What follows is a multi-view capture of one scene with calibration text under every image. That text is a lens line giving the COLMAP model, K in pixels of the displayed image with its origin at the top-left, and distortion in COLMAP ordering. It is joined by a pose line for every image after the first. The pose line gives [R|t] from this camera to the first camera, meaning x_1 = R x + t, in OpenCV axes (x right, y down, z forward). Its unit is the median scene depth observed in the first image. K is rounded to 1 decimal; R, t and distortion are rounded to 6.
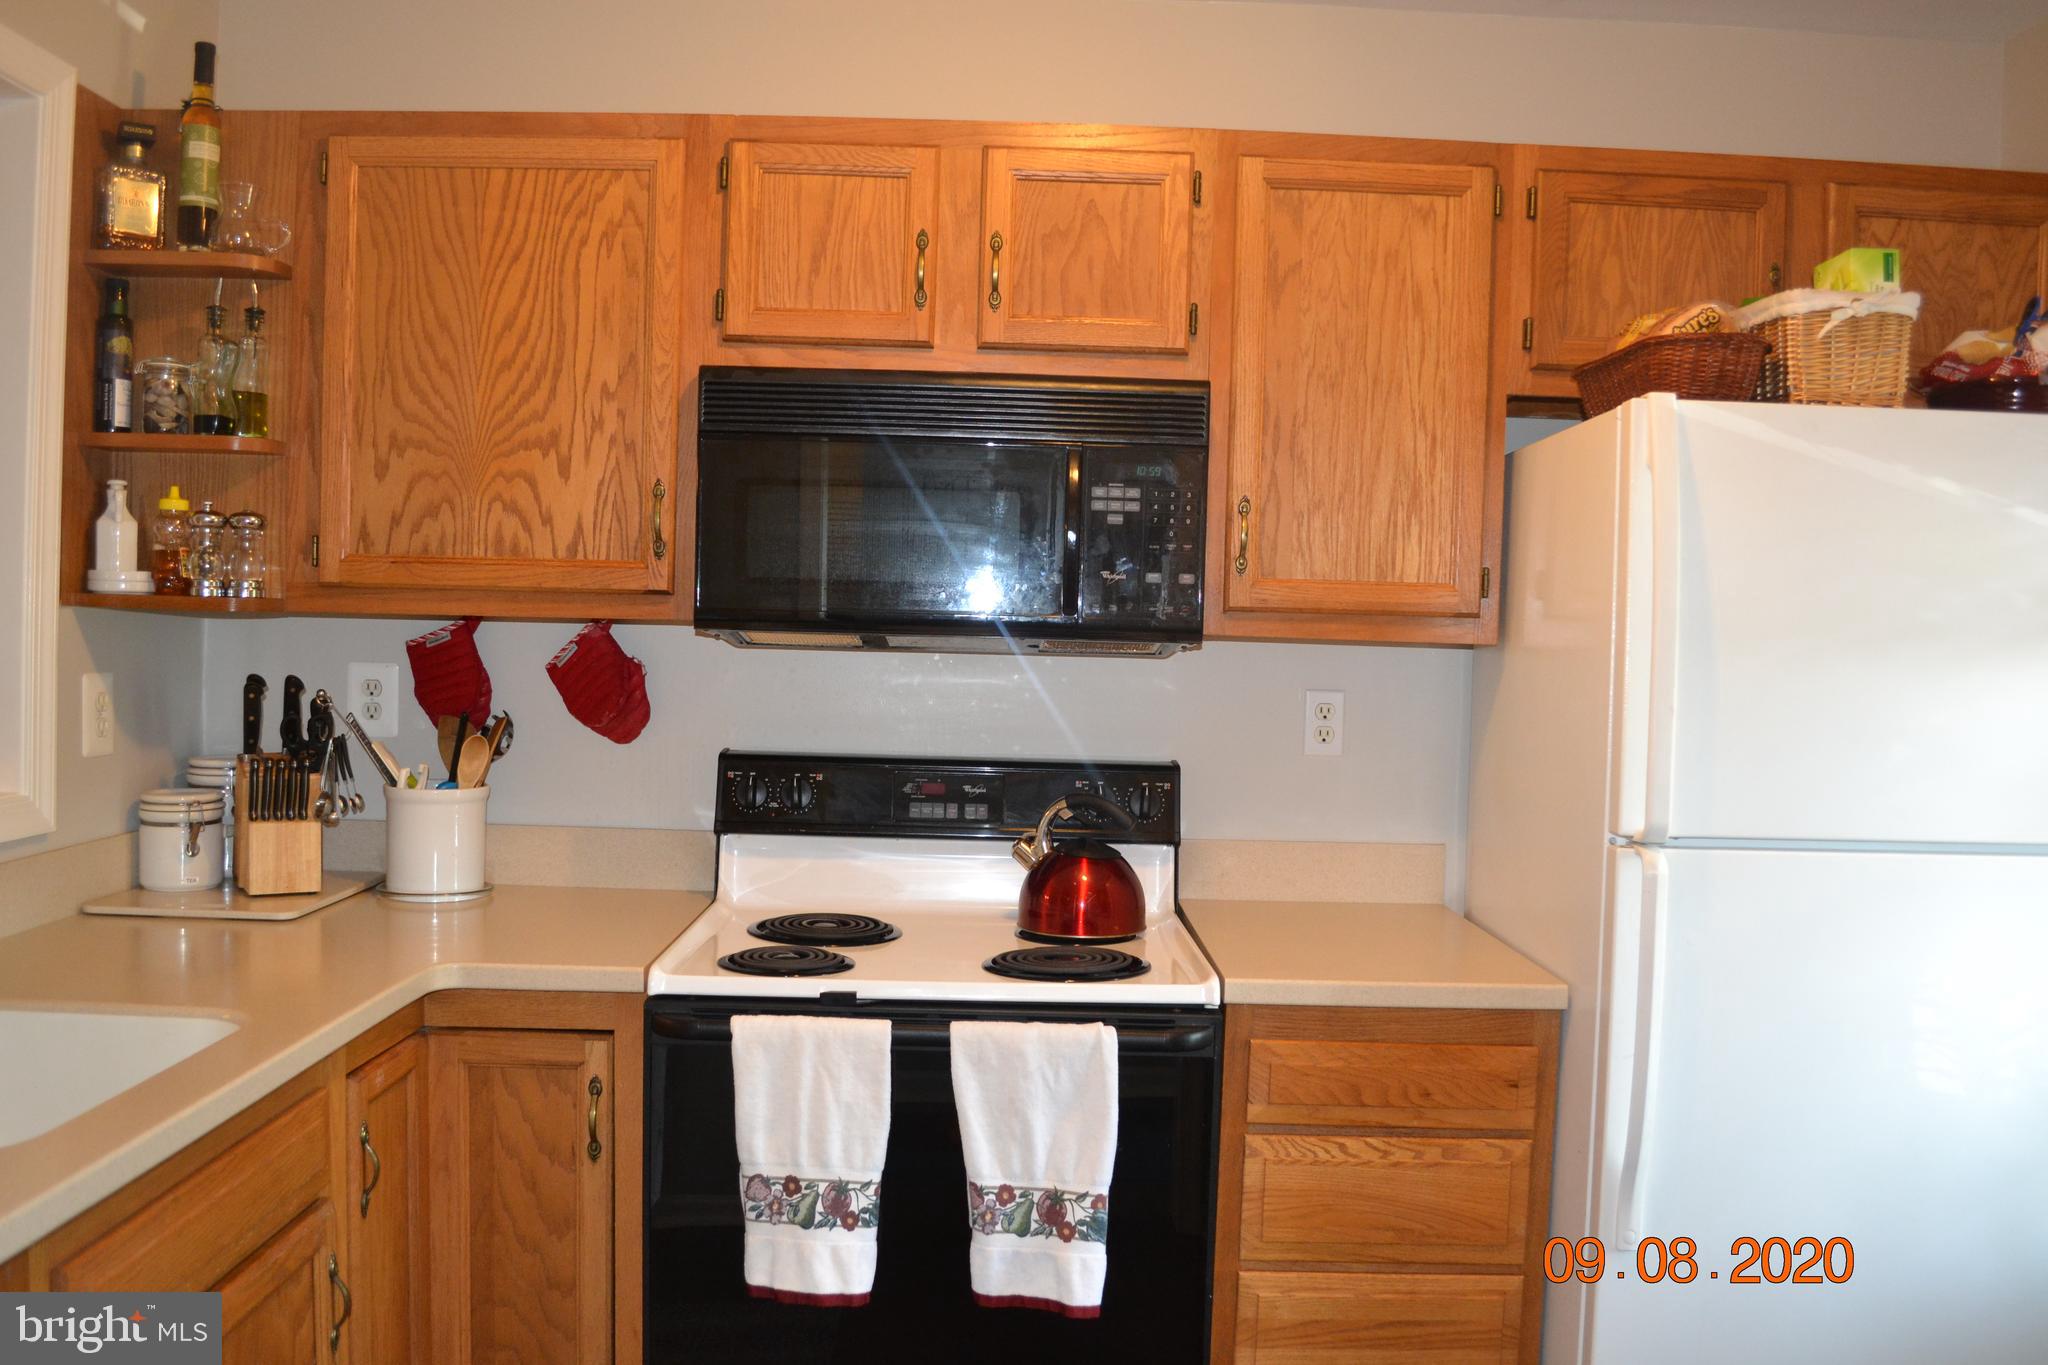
lens RADIAL K [[1630.7, 0, 1025.6], [0, 1630.7, 695.1], [0, 0, 1]] dist [-0.085019, 0.010751]
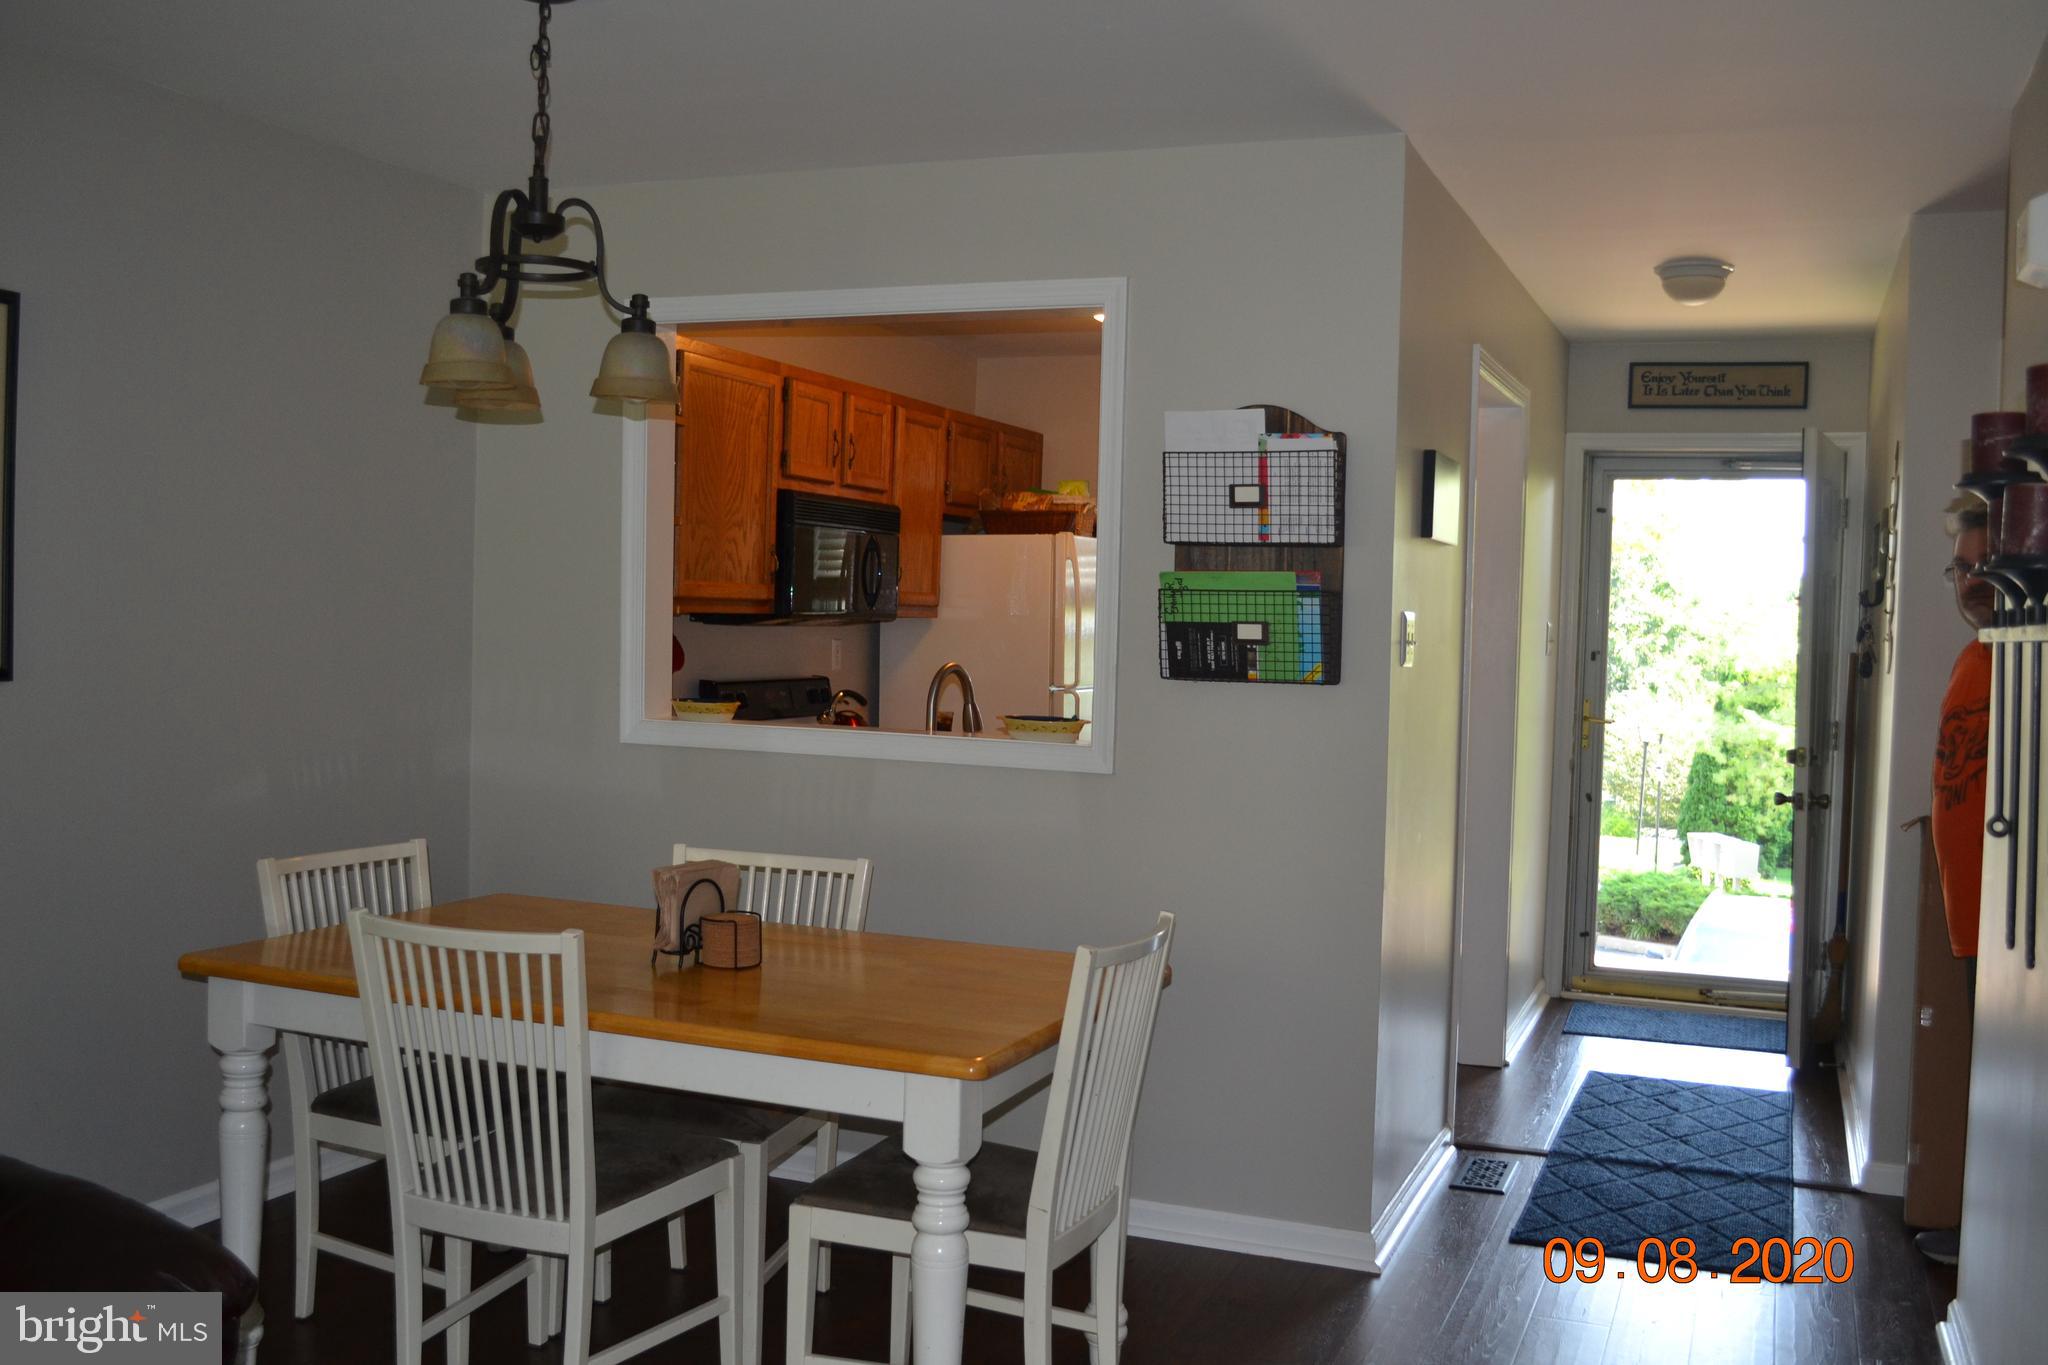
lens RADIAL K [[1886.6, 0, 1022.7], [0, 1886.6, 690.8], [0, 0, 1]] dist [-0.073640, 0.000000]
pose [[0.384628, -0.054140, 0.921482, -2.276784], [0.020332, 0.998533, 0.050180, -0.062080], [-0.922848, -0.000565, 0.385165, -0.188960]]
